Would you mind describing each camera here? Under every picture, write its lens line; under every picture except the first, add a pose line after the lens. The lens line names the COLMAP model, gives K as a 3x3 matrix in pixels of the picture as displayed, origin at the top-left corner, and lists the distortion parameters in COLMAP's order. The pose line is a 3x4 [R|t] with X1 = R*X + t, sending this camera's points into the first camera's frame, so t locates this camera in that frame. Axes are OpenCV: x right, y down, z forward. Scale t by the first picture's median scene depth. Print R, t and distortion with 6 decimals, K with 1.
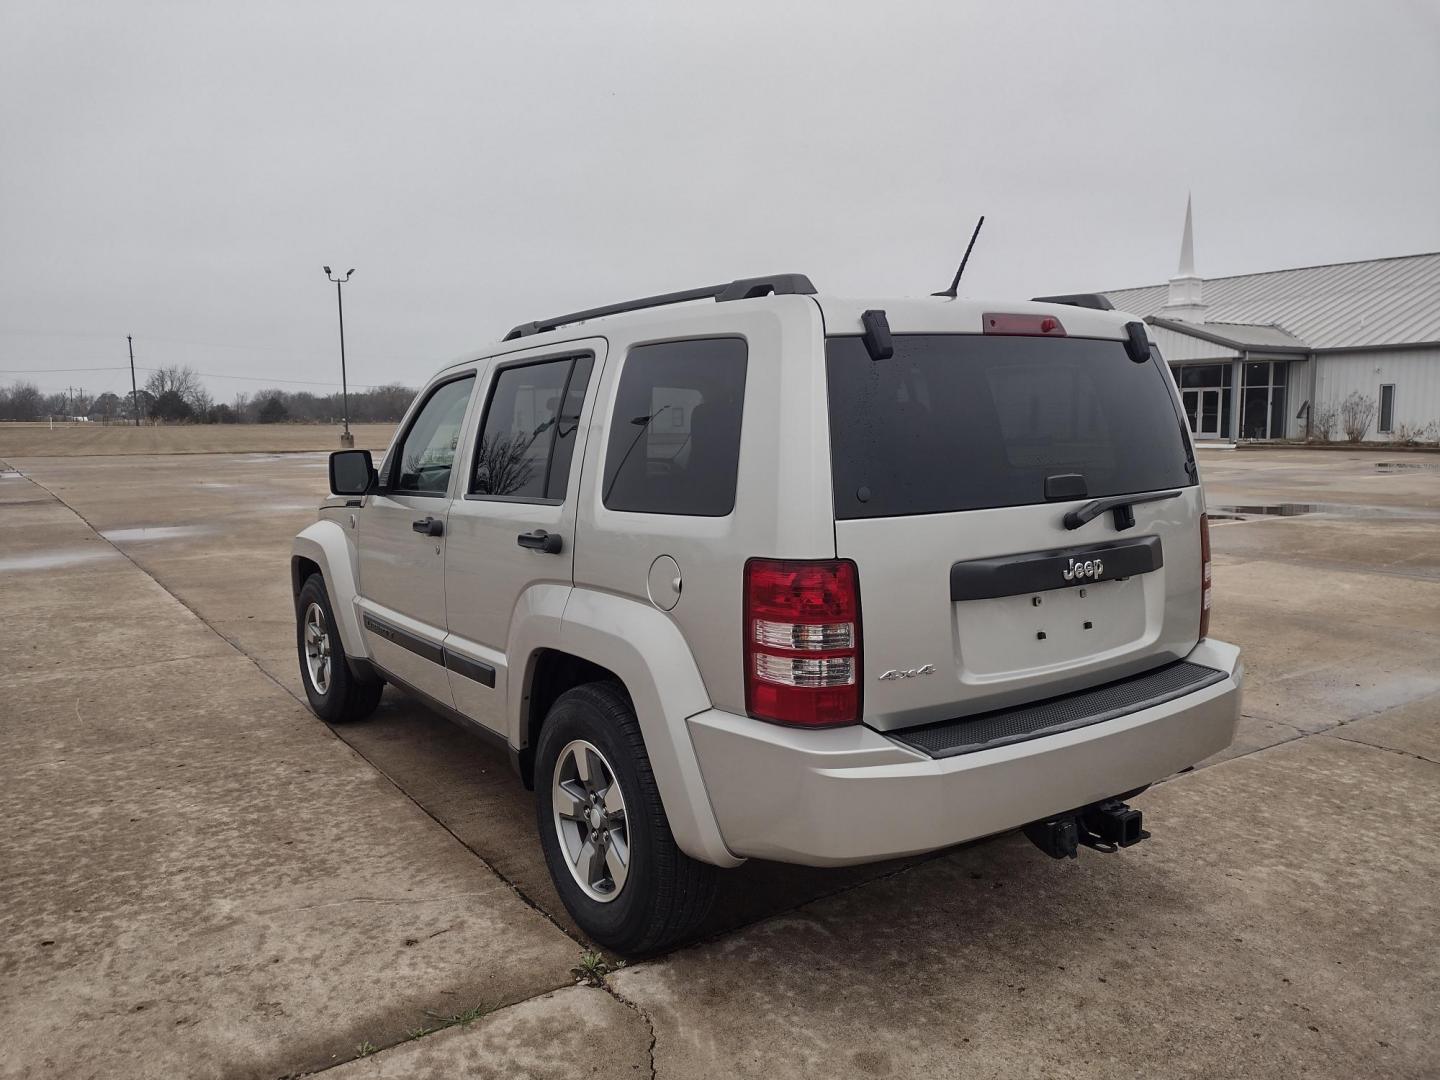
lens RADIAL K [[1070.0, 0, 710.9], [0, 1070.0, 537.5], [0, 0, 1]] dist [0.041255, -0.045356]
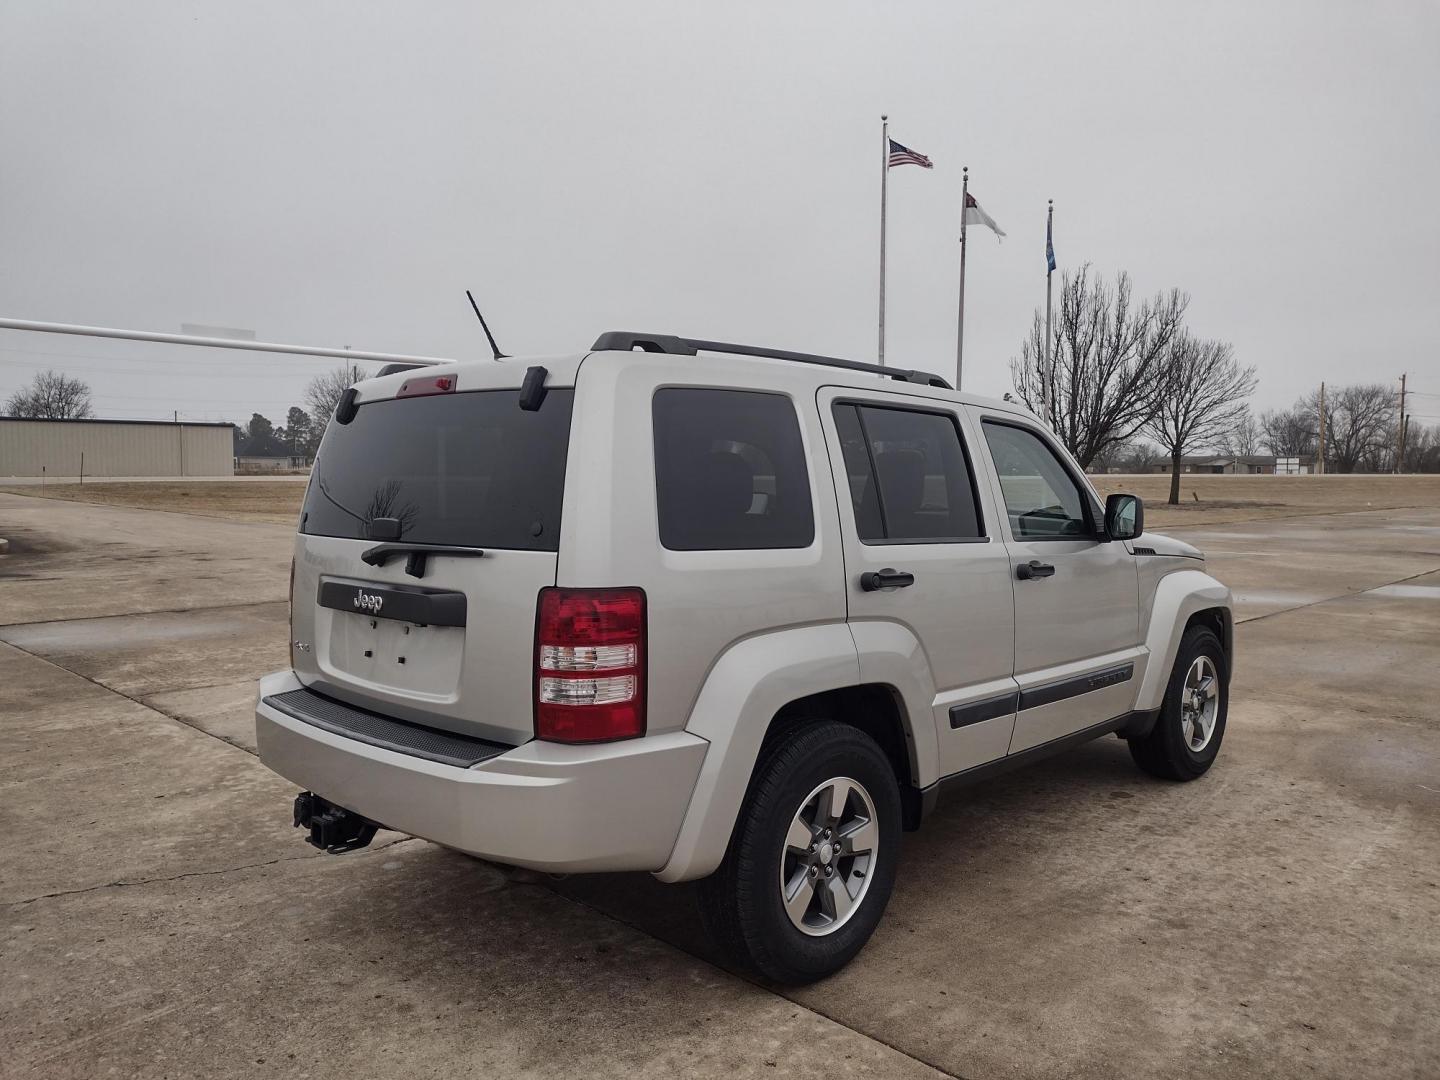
lens RADIAL K [[1070.0, 0, 720.4], [0, 1070.0, 533.0], [0, 0, 1]] dist [0.041255, -0.045356]
pose [[0.183802, 0.067557, -0.980639, 1.178674], [-0.117459, 0.991997, 0.046324, -0.107045], [0.975920, 0.106671, 0.190266, 0.885782]]
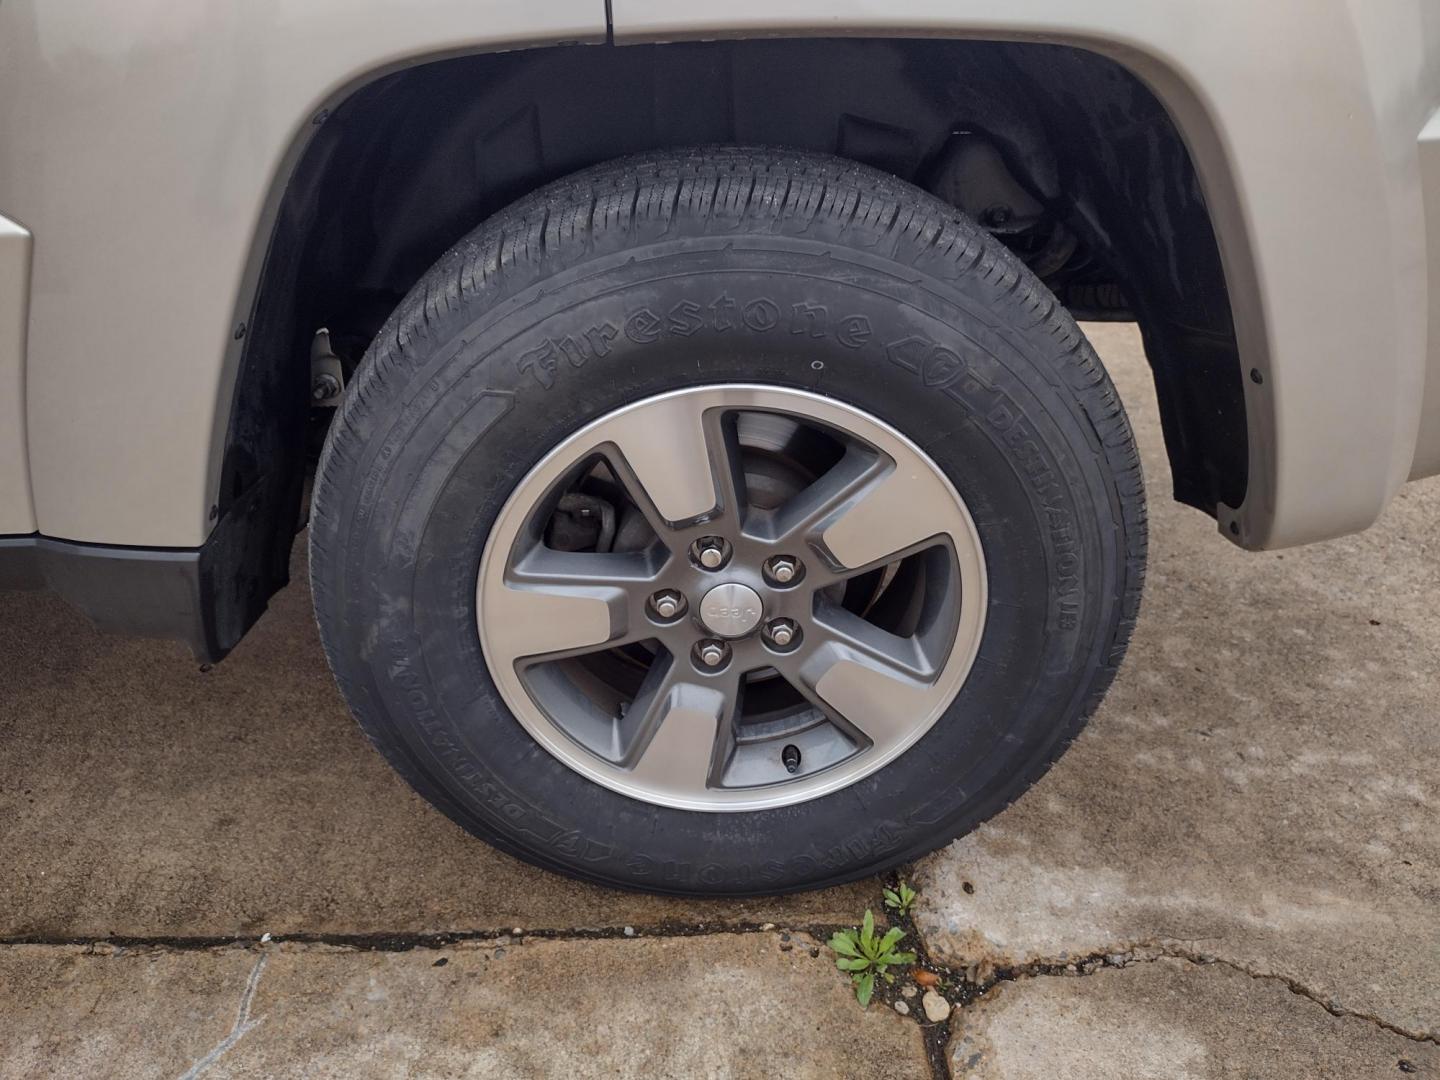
lens RADIAL K [[1070.0, 0, 716.6], [0, 1070.0, 535.0], [0, 0, 1]] dist [0.041255, -0.045356]
pose [[0.548250, -0.406075, 0.731112, -0.295528], [0.091587, 0.898102, 0.430145, 0.092562], [-0.831284, -0.168867, 0.529576, 0.742081]]
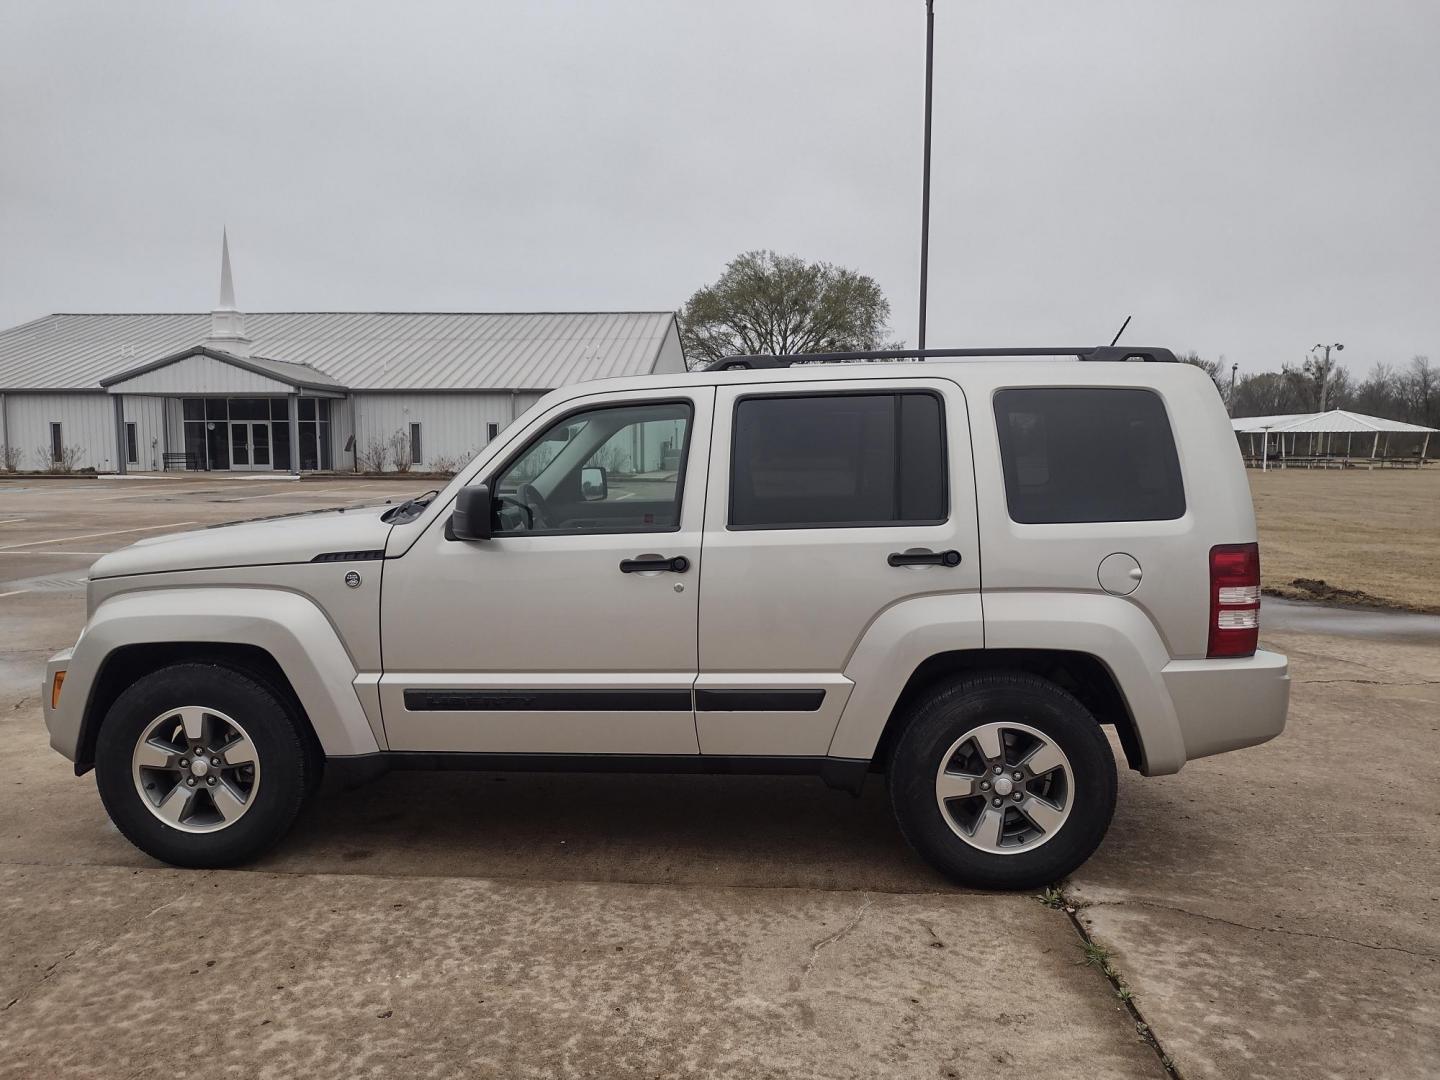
lens RADIAL K [[1070.0, 0, 716.6], [0, 1070.0, 542.8], [0, 0, 1]] dist [0.041255, -0.045356]
pose [[0.620750, -0.062087, 0.781546, -1.074024], [0.081429, 0.996574, 0.014493, -0.042748], [-0.779768, 0.054644, 0.623679, 0.436474]]
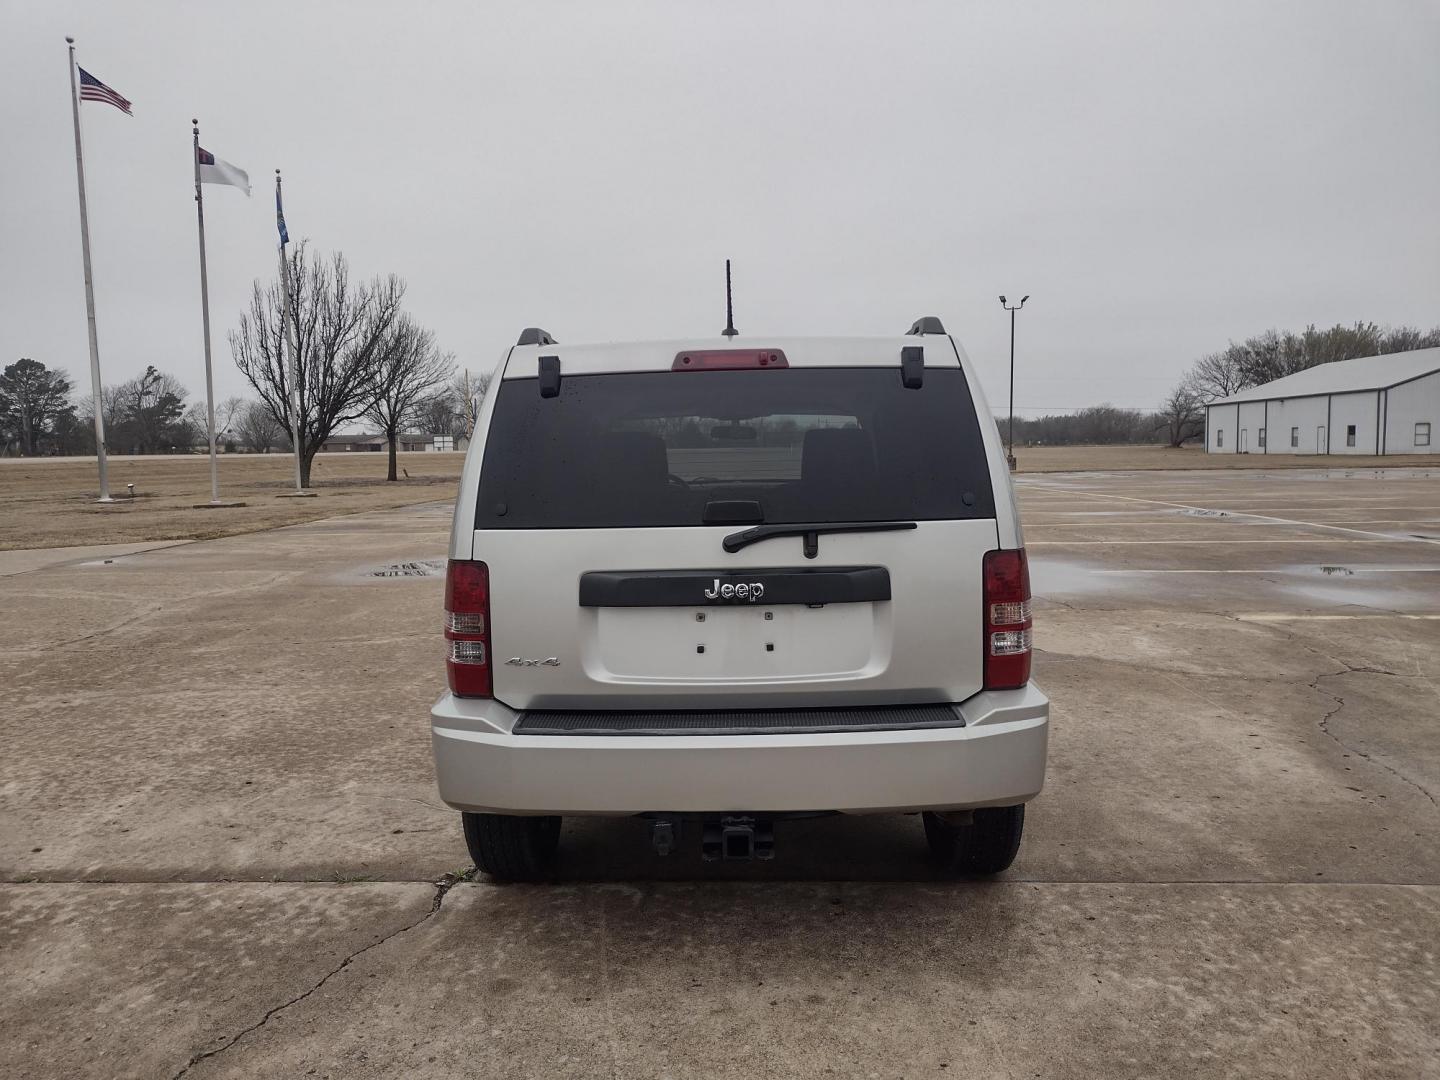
lens RADIAL K [[1070.0, 0, 714.6], [0, 1070.0, 524.6], [0, 0, 1]] dist [0.041255, -0.045356]
pose [[0.804720, 0.042547, -0.592128, 0.736088], [-0.061840, 0.998010, -0.012332, -0.016202], [0.590424, 0.046541, 0.805750, 0.111955]]
